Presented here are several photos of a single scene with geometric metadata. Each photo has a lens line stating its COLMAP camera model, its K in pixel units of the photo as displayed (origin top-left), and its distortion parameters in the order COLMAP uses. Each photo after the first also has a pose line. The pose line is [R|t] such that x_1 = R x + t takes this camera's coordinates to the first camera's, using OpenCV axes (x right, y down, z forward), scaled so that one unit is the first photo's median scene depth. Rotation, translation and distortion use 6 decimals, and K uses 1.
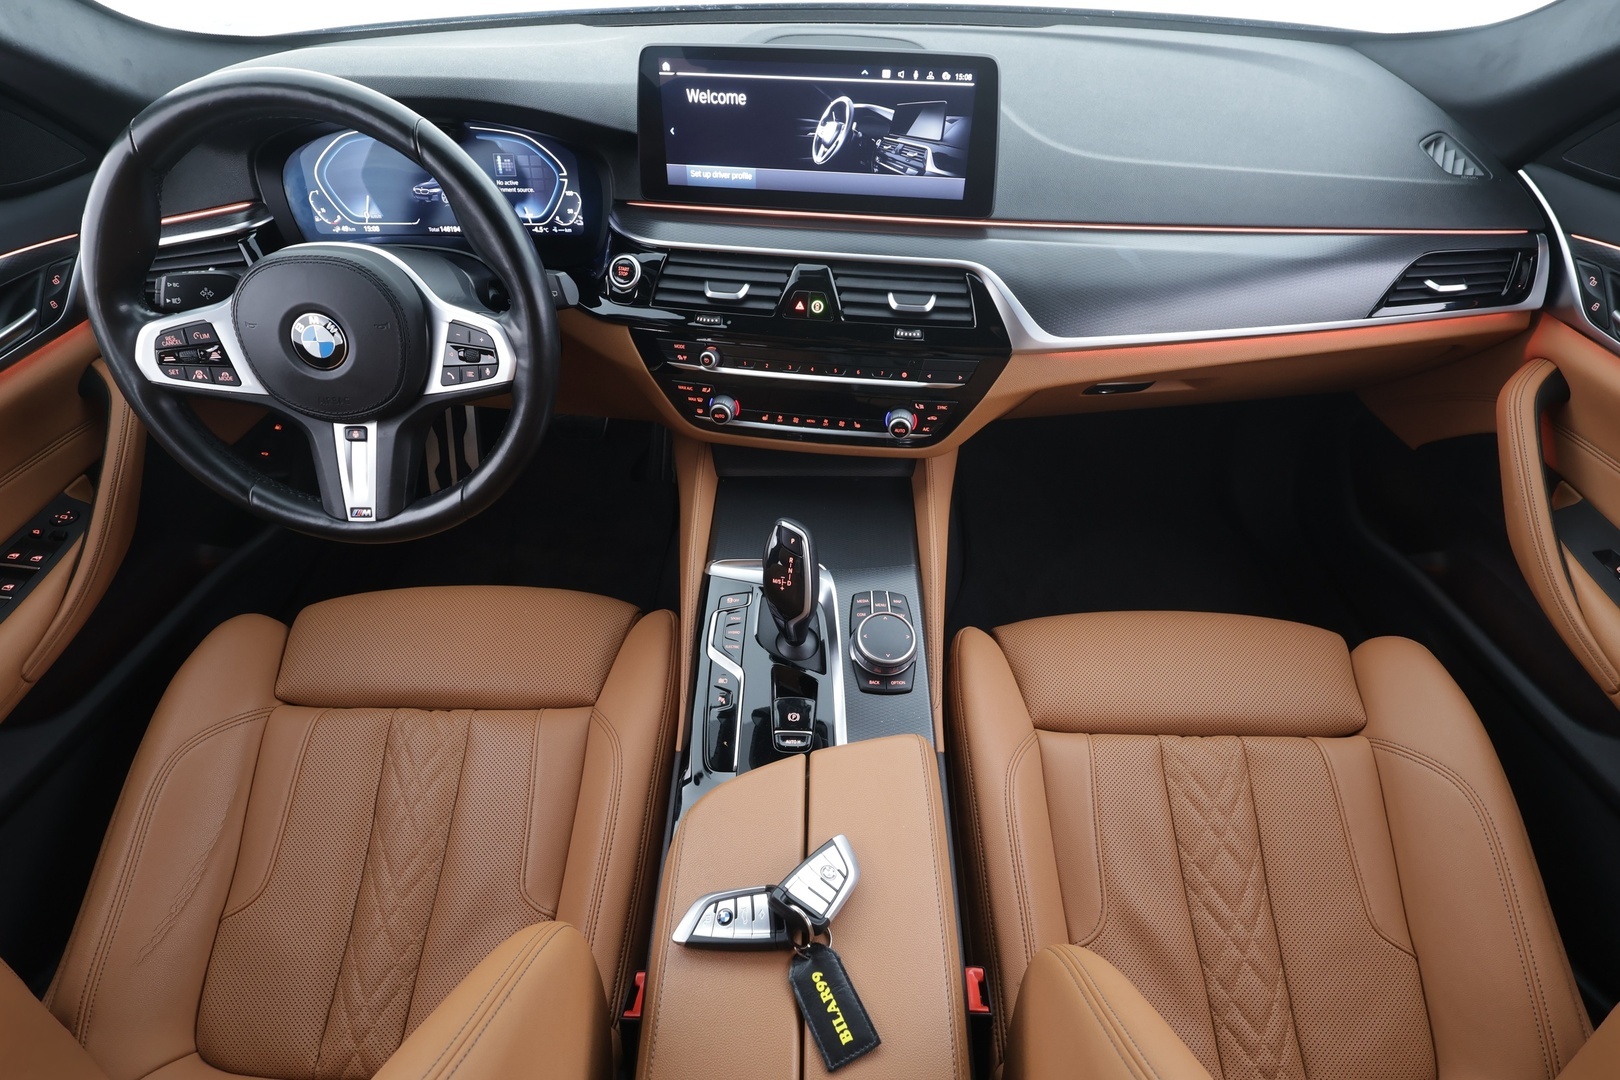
lens RADIAL K [[828.4, 0, 809.2], [0, 828.4, 540.7], [0, 0, 1]] dist [0.001275, 0.000111]
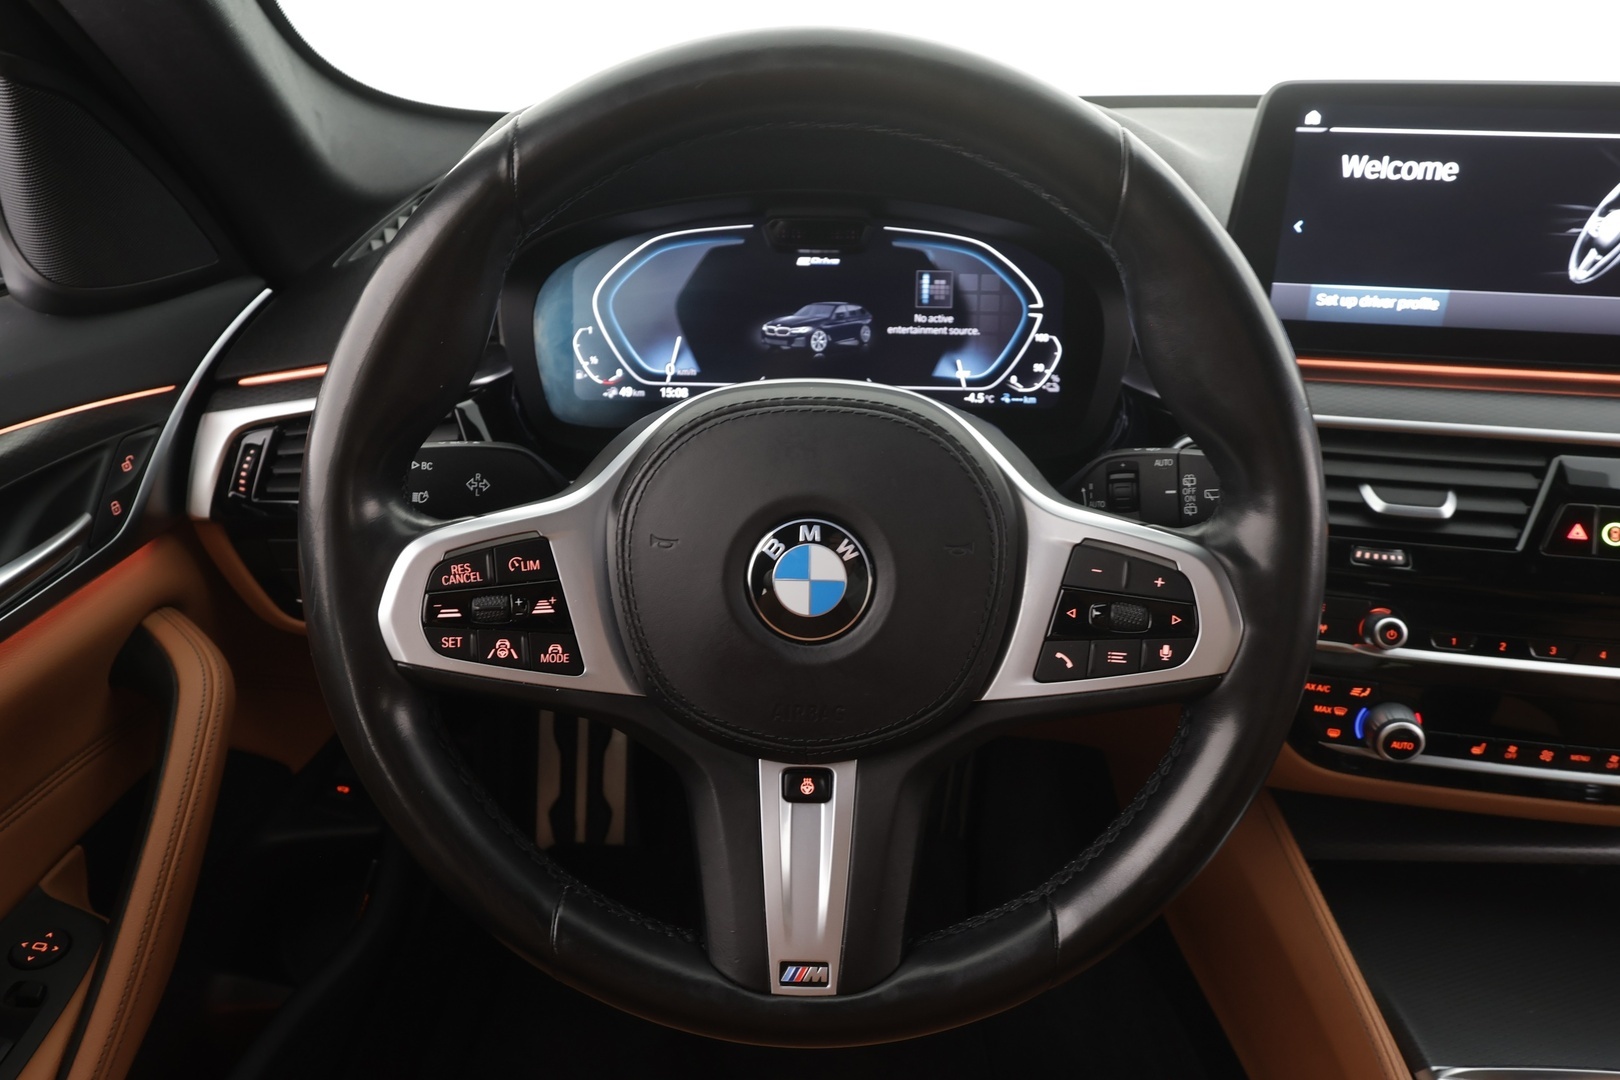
lens RADIAL K [[1125.5, 0, 813.2], [0, 1125.5, 543.6], [0, 0, 1]] dist [-0.005819, 0.010386]
pose [[0.999879, 0.015301, -0.002674, -0.476906], [-0.015418, 0.956735, -0.290552, -0.068507], [-0.001887, 0.290558, 0.956855, 0.340287]]
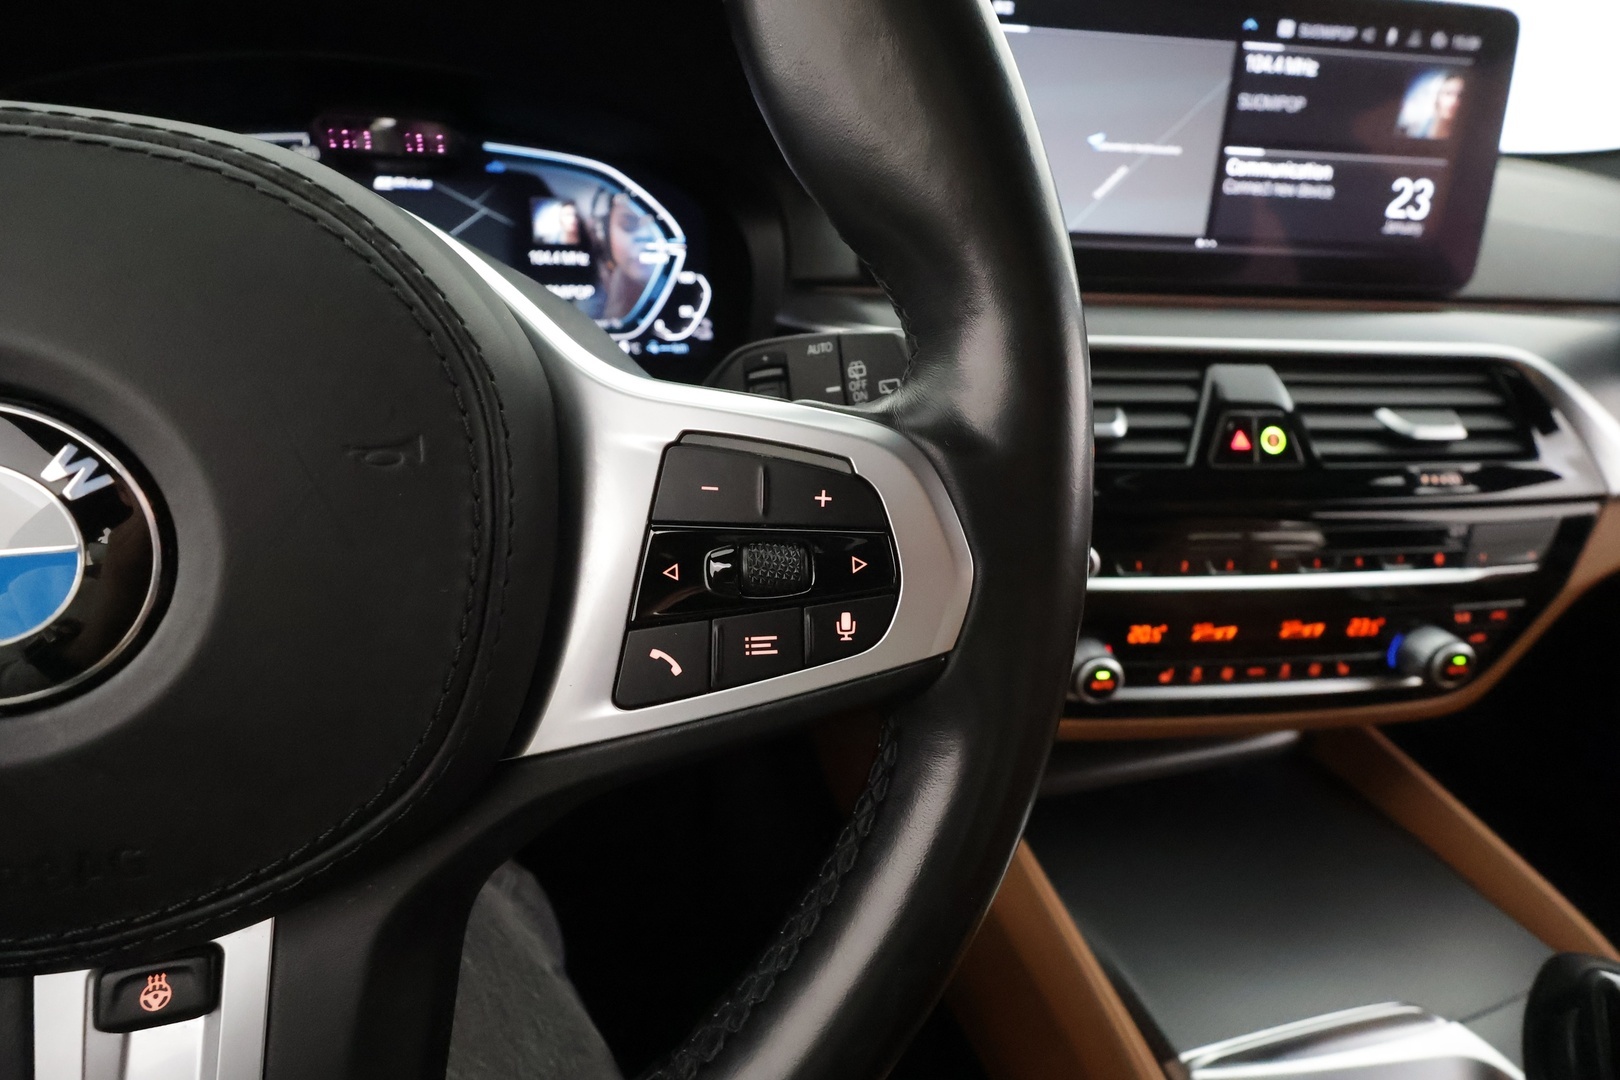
lens RADIAL K [[755.0, 0, 817.1], [0, 755.0, 543.8], [0, 0, 1]] dist [0.005788, -0.000537]
pose [[0.962202, -0.075453, 0.261674, -0.374555], [0.148530, 0.950762, -0.272012, -0.139745], [-0.228266, 0.300597, 0.926033, 0.656518]]
